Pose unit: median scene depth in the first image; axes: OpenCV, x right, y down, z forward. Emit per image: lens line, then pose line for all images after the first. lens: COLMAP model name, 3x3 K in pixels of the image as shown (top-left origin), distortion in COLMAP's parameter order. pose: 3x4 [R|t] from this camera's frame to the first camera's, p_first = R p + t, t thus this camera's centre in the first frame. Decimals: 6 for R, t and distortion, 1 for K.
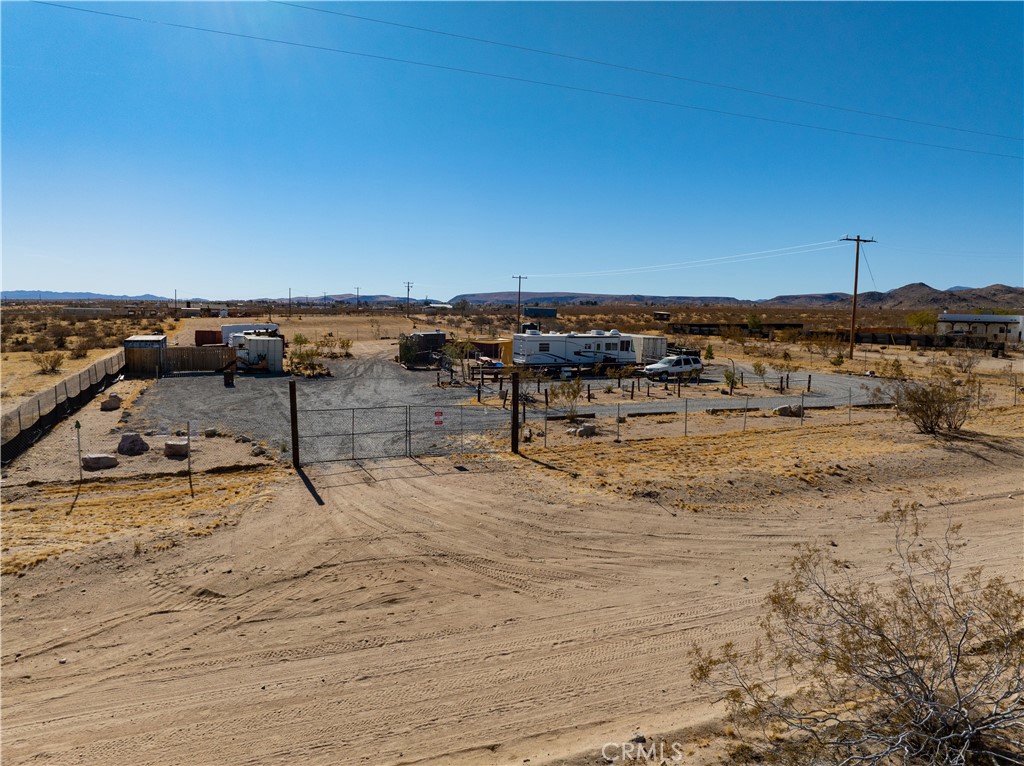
lens RADIAL K [[720.6, 0, 516.9], [0, 720.6, 387.3], [0, 0, 1]] dist [-0.035554, -0.003557]
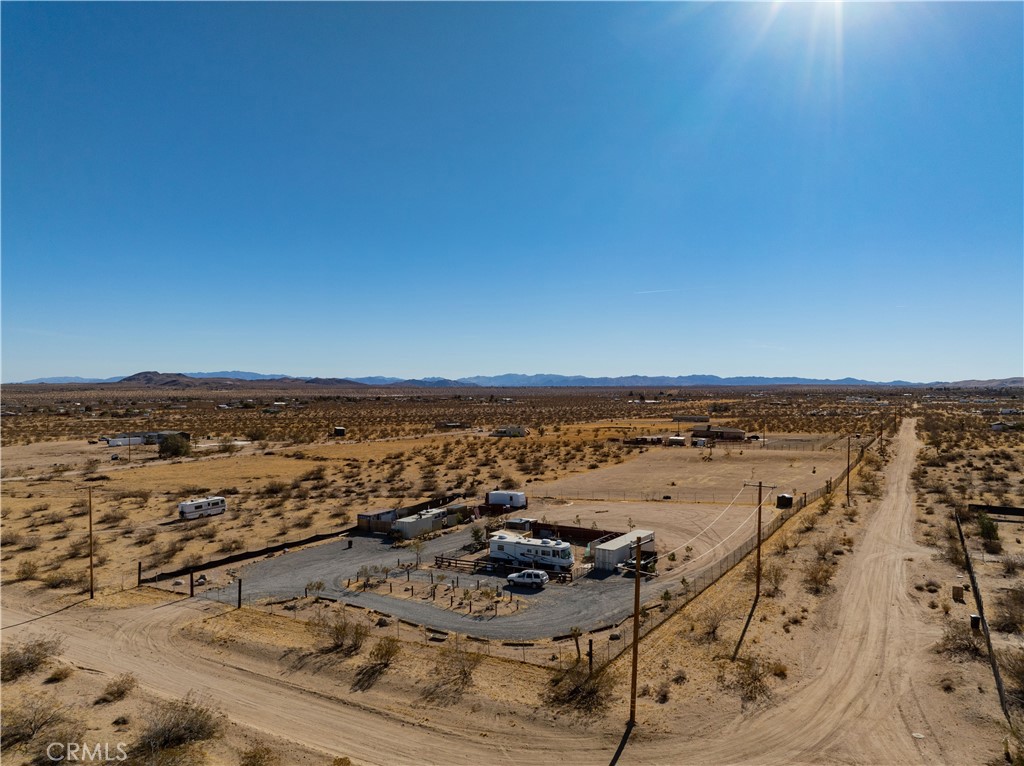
lens RADIAL K [[720.6, 0, 516.9], [0, 720.6, 387.3], [0, 0, 1]] dist [-0.035554, -0.003557]
pose [[0.612836, -0.016462, -0.790039, 1.503801], [-0.073970, 0.994198, -0.078095, -0.327424], [0.786740, 0.106298, 0.608063, 0.049000]]
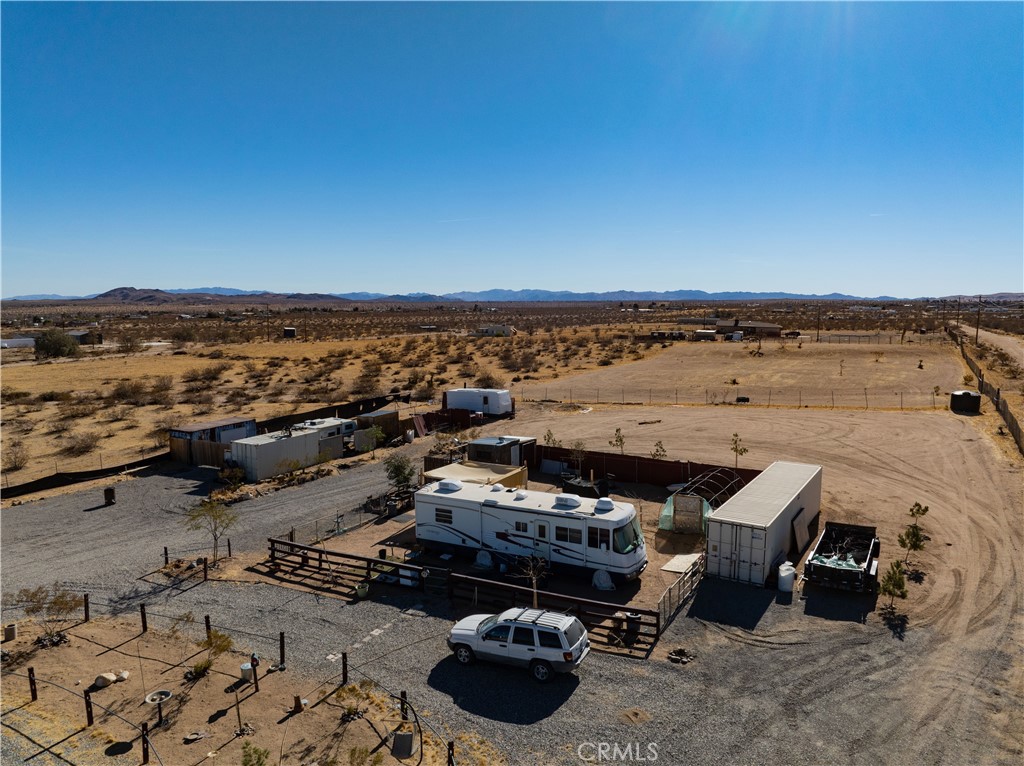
lens RADIAL K [[720.6, 0, 516.9], [0, 720.6, 387.3], [0, 0, 1]] dist [-0.035554, -0.003557]
pose [[0.627890, 0.072734, -0.774896, 0.595287], [-0.070598, 0.996842, 0.036361, -0.212660], [0.775094, 0.031875, 0.631041, 0.787122]]
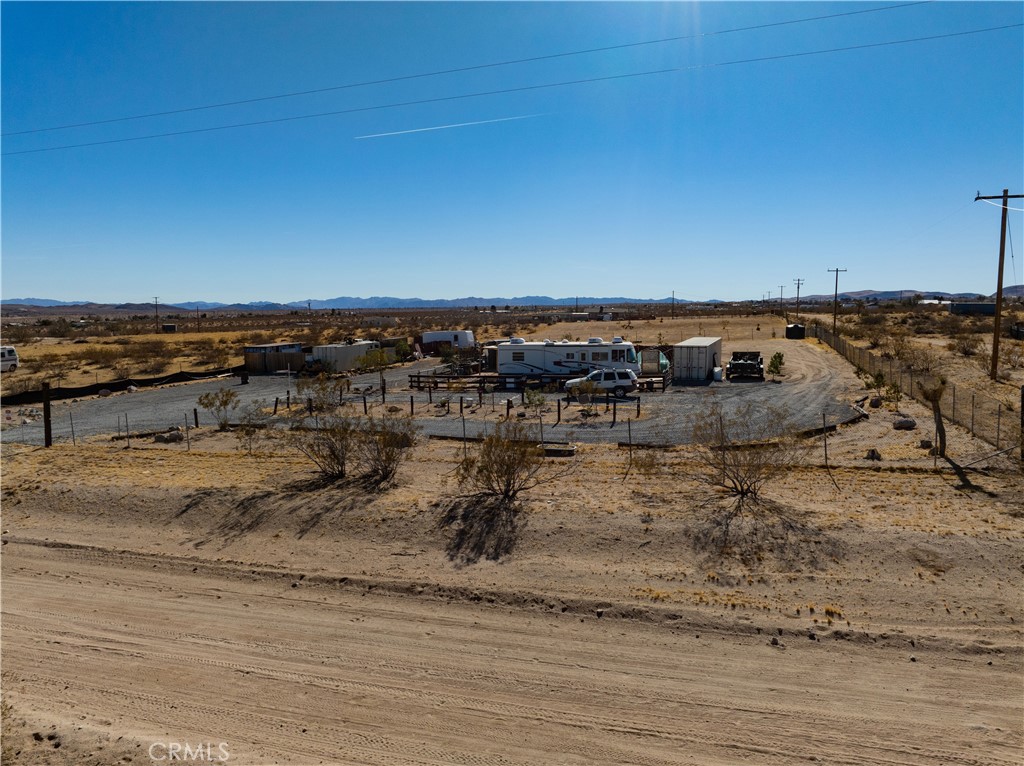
lens RADIAL K [[720.6, 0, 516.9], [0, 720.6, 387.3], [0, 0, 1]] dist [-0.035554, -0.003557]
pose [[0.774012, 0.041397, -0.631817, 0.741094], [-0.041064, 0.999042, 0.015152, -0.033873], [0.631838, 0.014217, 0.774970, 0.304309]]
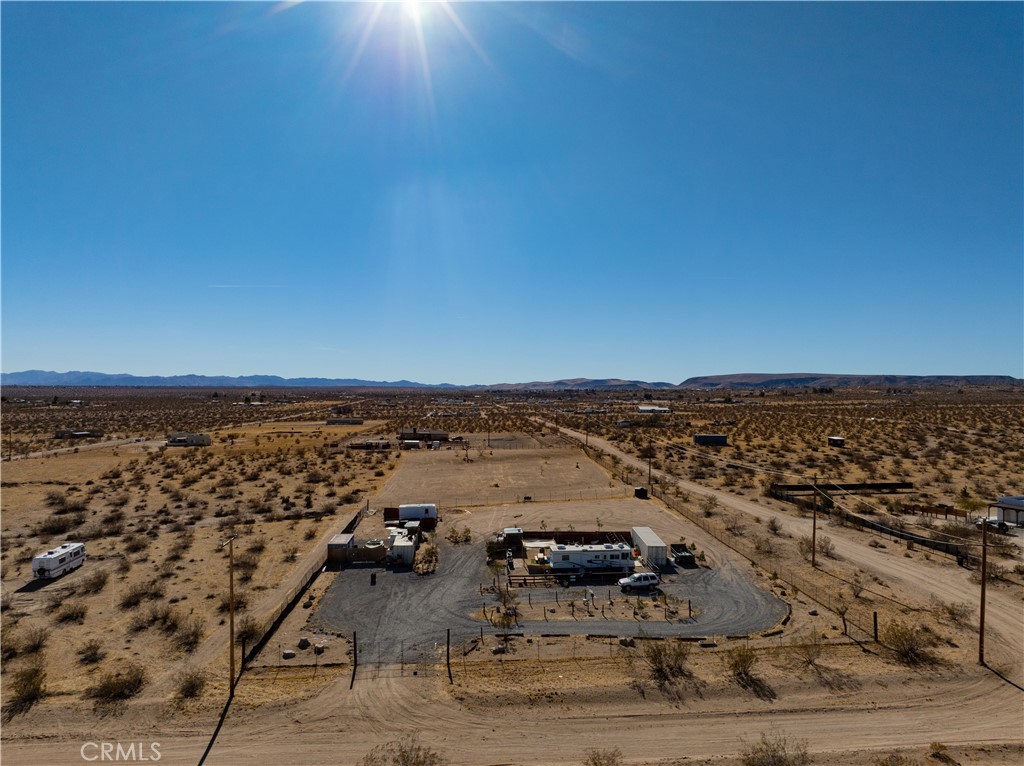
lens RADIAL K [[720.6, 0, 516.9], [0, 720.6, 387.3], [0, 0, 1]] dist [-0.035554, -0.003557]
pose [[0.949645, -0.010581, -0.313148, 0.498935], [-0.025083, 0.993655, -0.109642, -0.289744], [0.312321, 0.111976, 0.943354, -0.634901]]
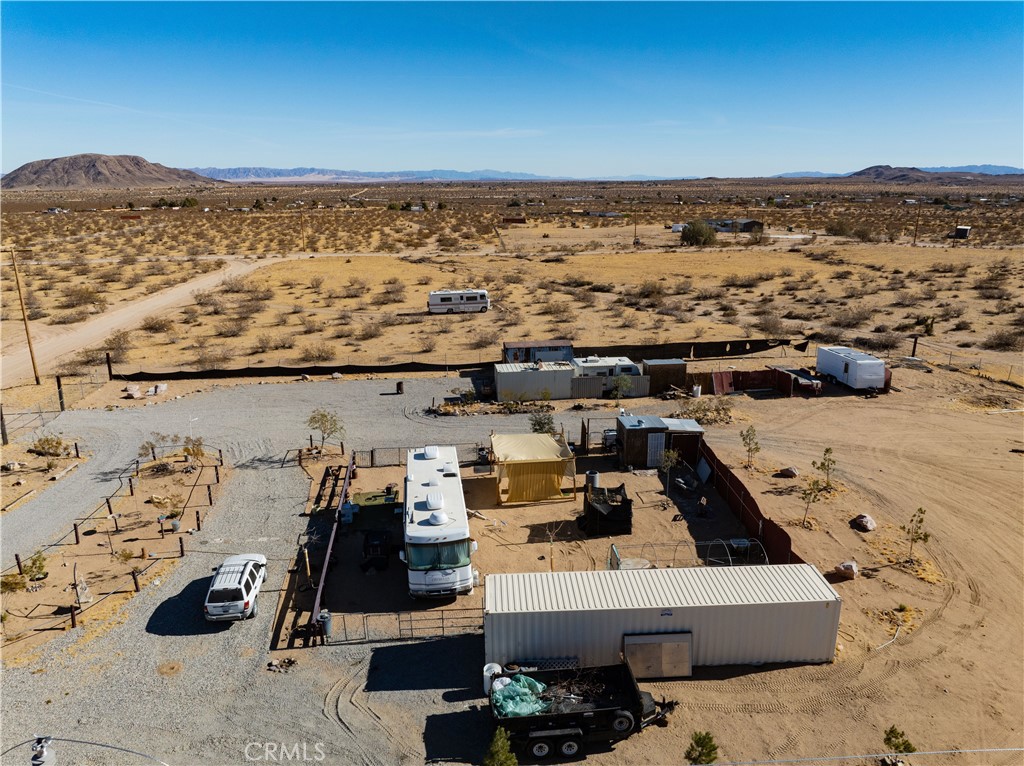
lens RADIAL K [[720.6, 0, 516.9], [0, 720.6, 387.3], [0, 0, 1]] dist [-0.035554, -0.003557]
pose [[-0.275304, 0.249353, -0.928456, 0.692145], [-0.106941, 0.951839, 0.287342, -0.384974], [0.955391, 0.178397, -0.235379, 1.433369]]
